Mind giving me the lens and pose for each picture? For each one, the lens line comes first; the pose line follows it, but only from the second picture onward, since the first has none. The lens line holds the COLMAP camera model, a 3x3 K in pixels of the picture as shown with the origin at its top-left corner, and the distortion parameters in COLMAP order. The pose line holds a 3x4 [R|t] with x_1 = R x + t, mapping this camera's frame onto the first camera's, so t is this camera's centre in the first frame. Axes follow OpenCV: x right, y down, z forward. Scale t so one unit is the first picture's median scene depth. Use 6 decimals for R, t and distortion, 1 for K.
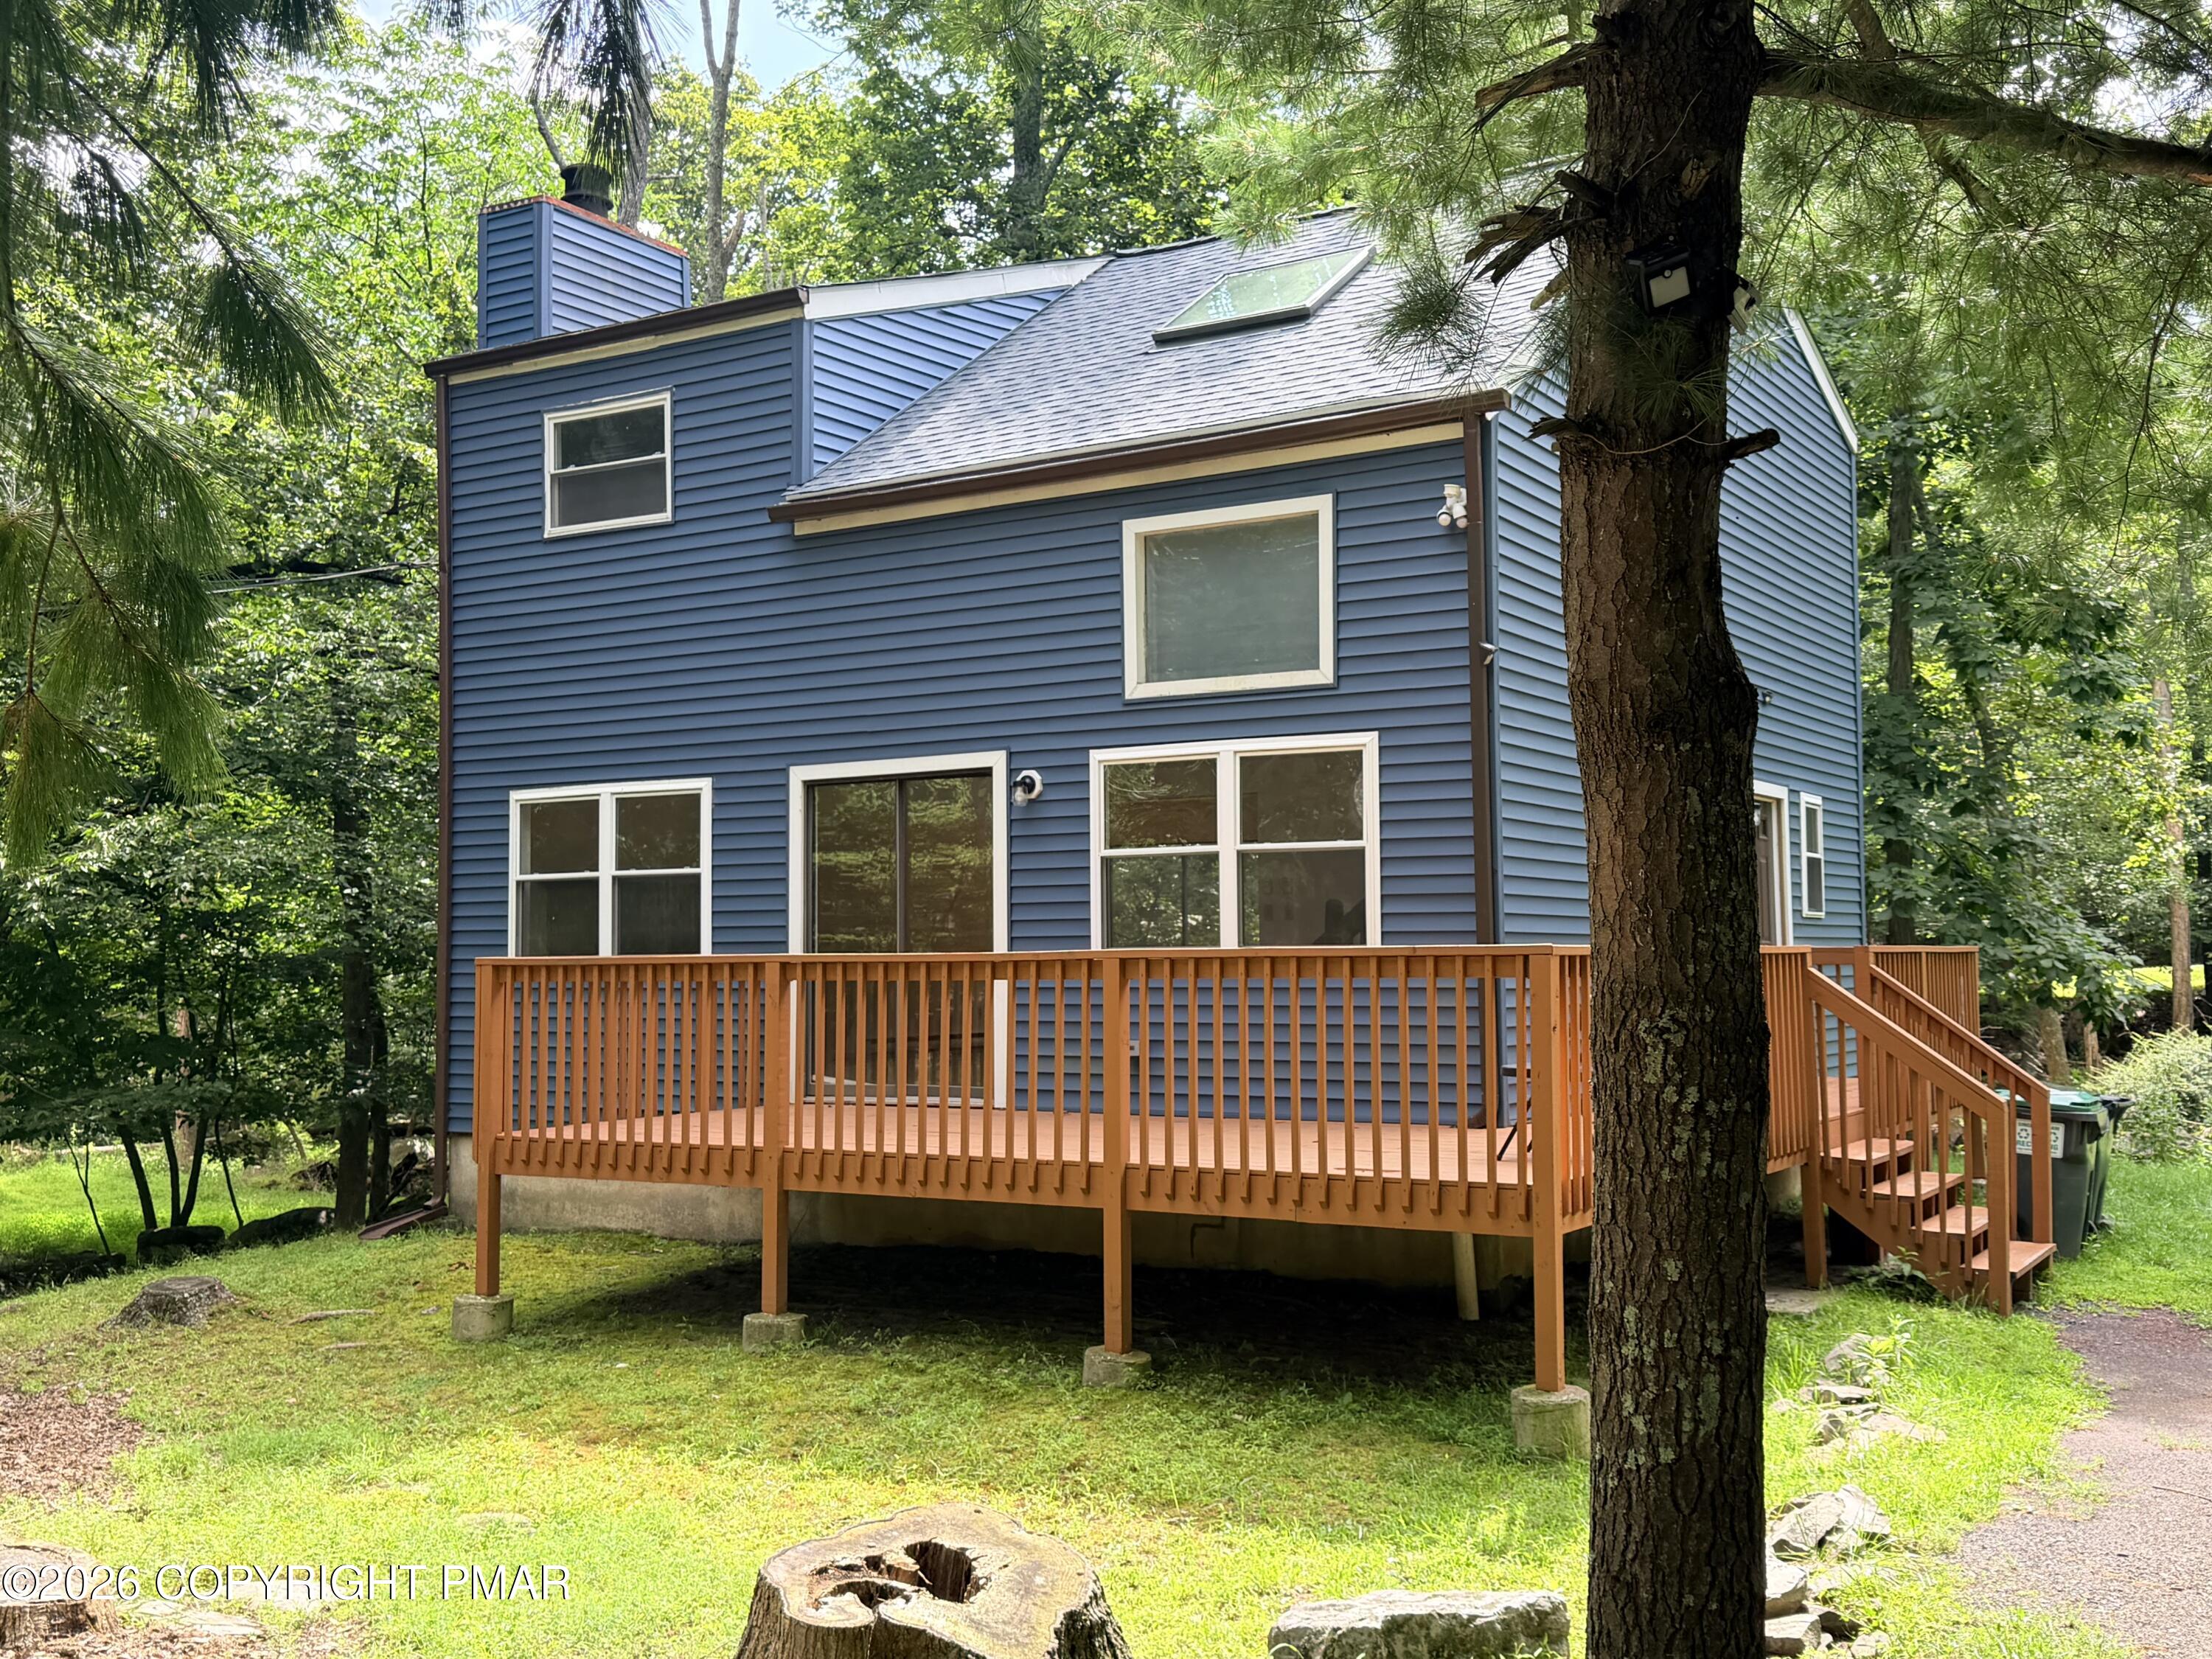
lens RADIAL K [[2222.5, 0, 1106.0], [0, 2222.5, 829.5], [0, 0, 1]] dist [0.194510, -0.465263]
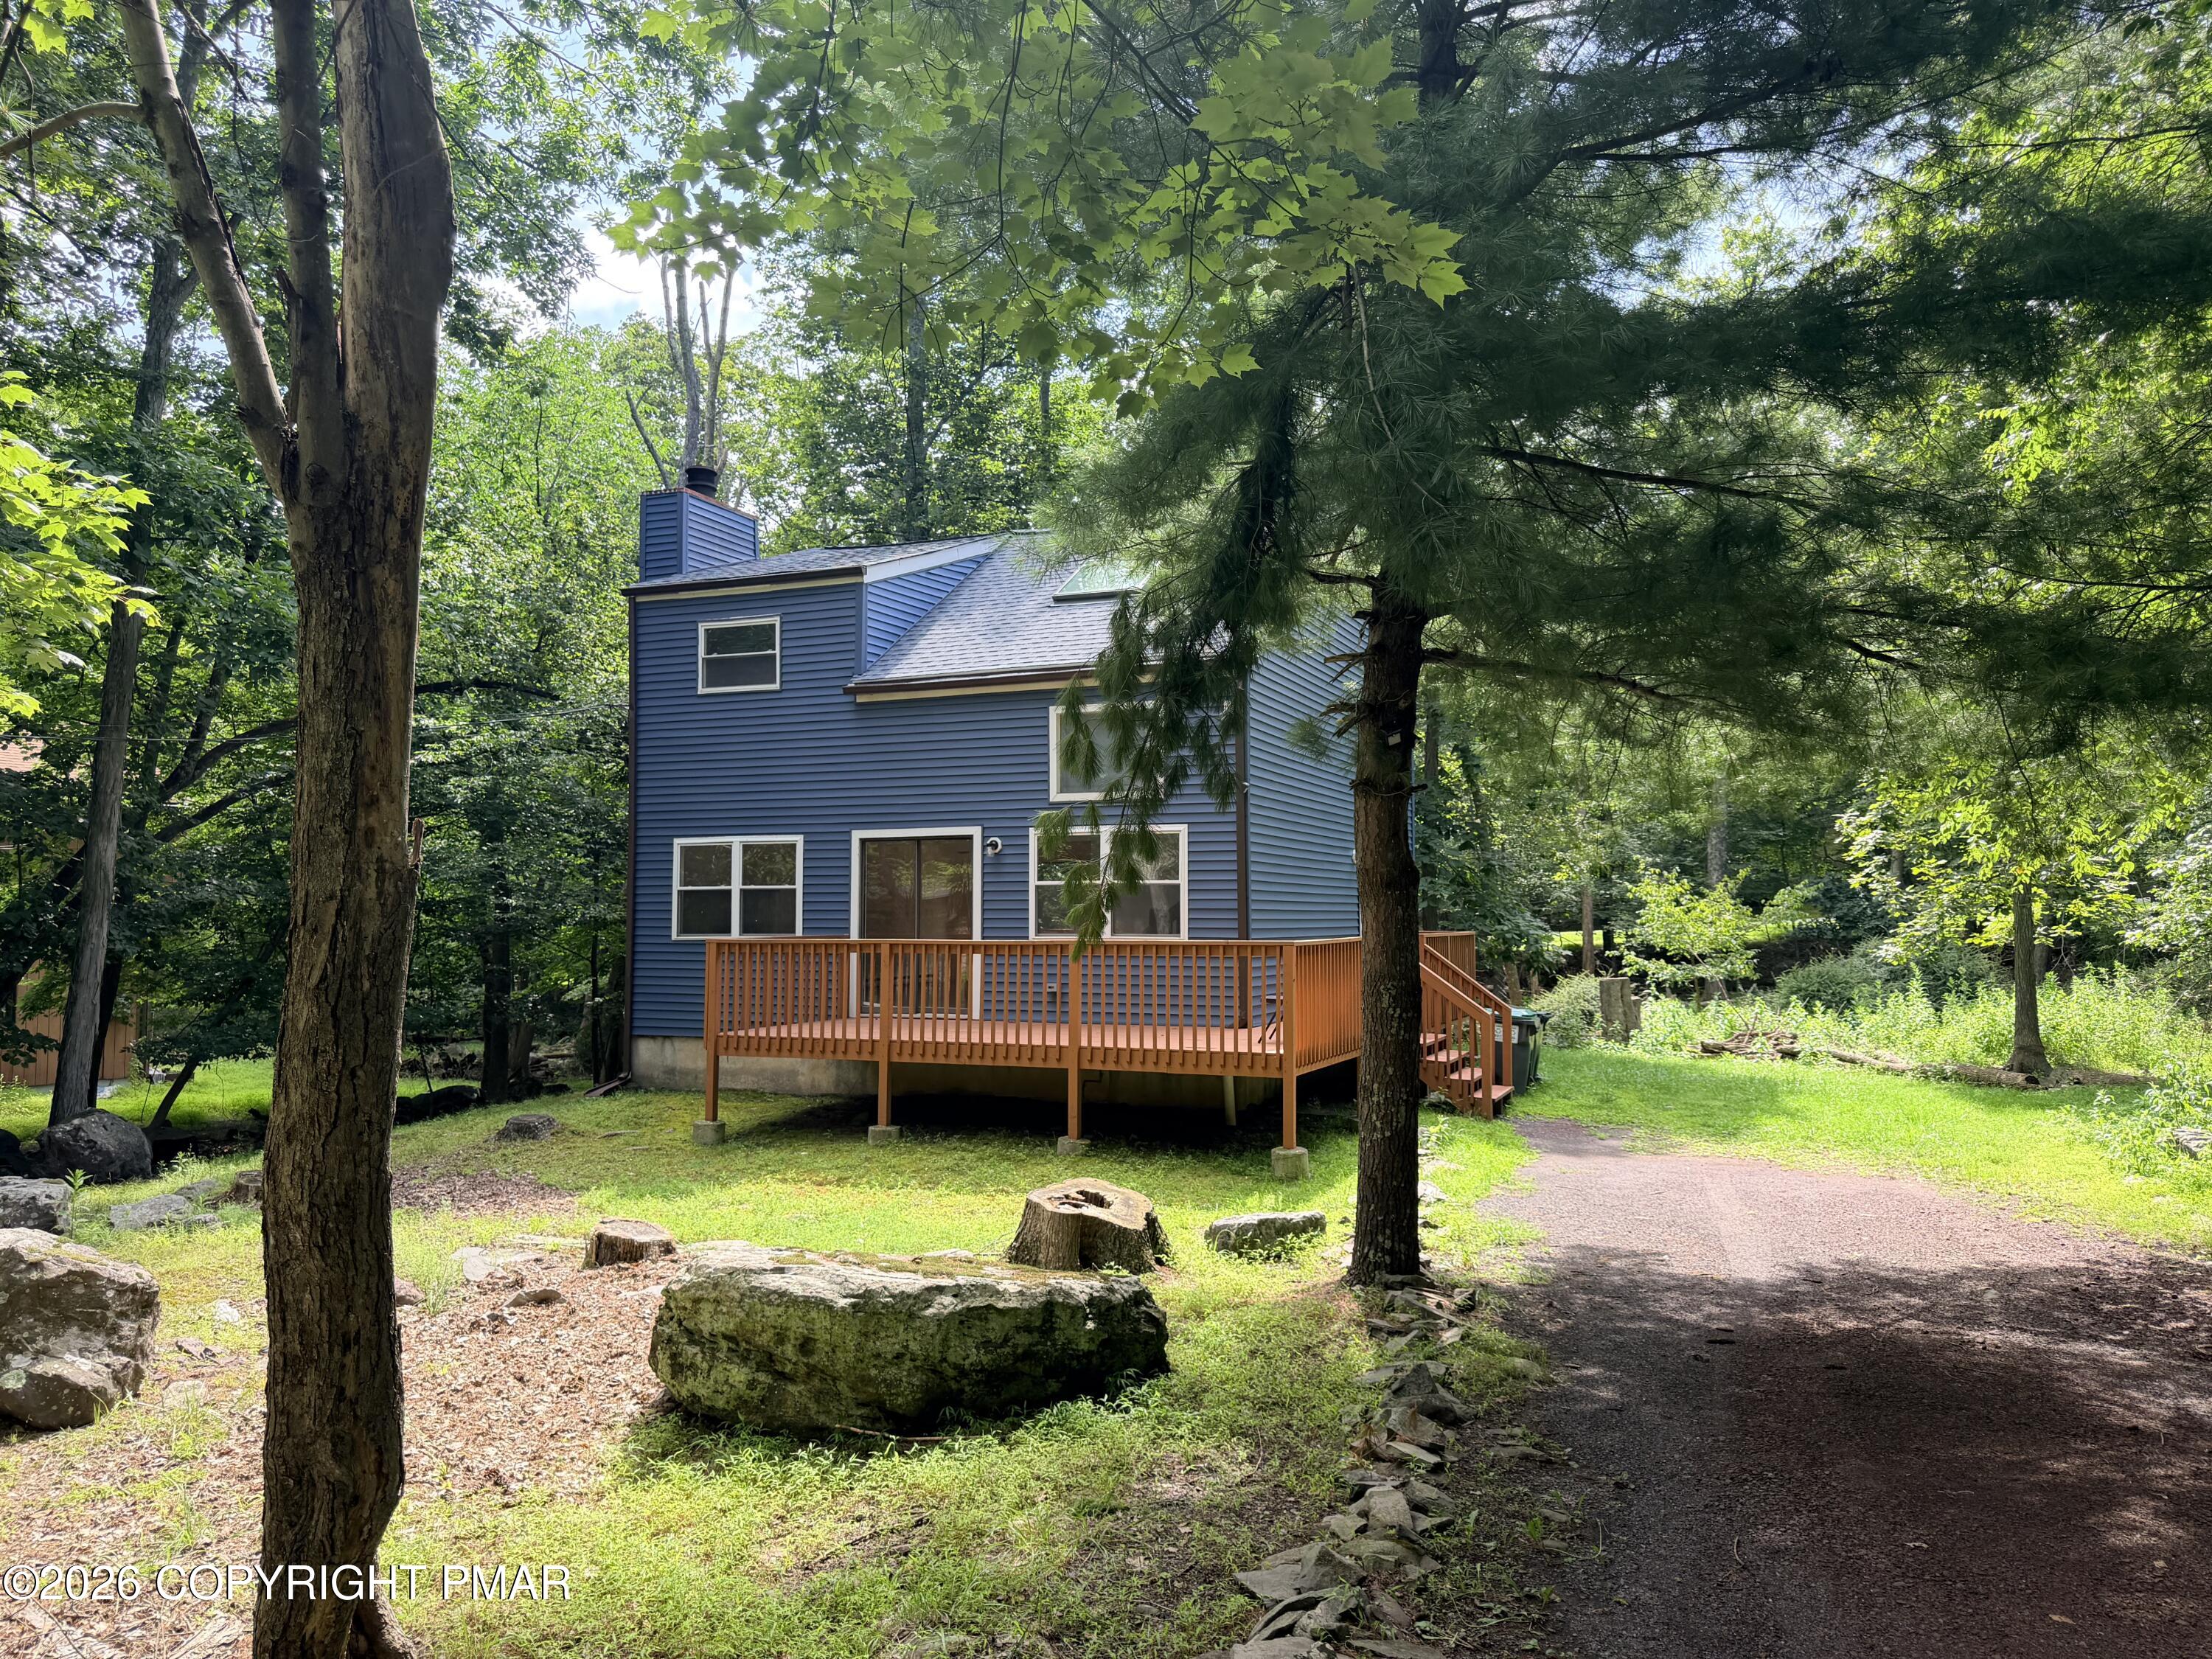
lens RADIAL K [[1549.6, 0, 1106.0], [0, 1549.6, 829.5], [0, 0, 1]] dist [0.129443, -0.181075]
pose [[0.990024, 0.015345, 0.140058, -0.114815], [-0.015388, 0.999881, -0.000780, -0.031222], [-0.140053, -0.001383, 0.990143, -0.270553]]
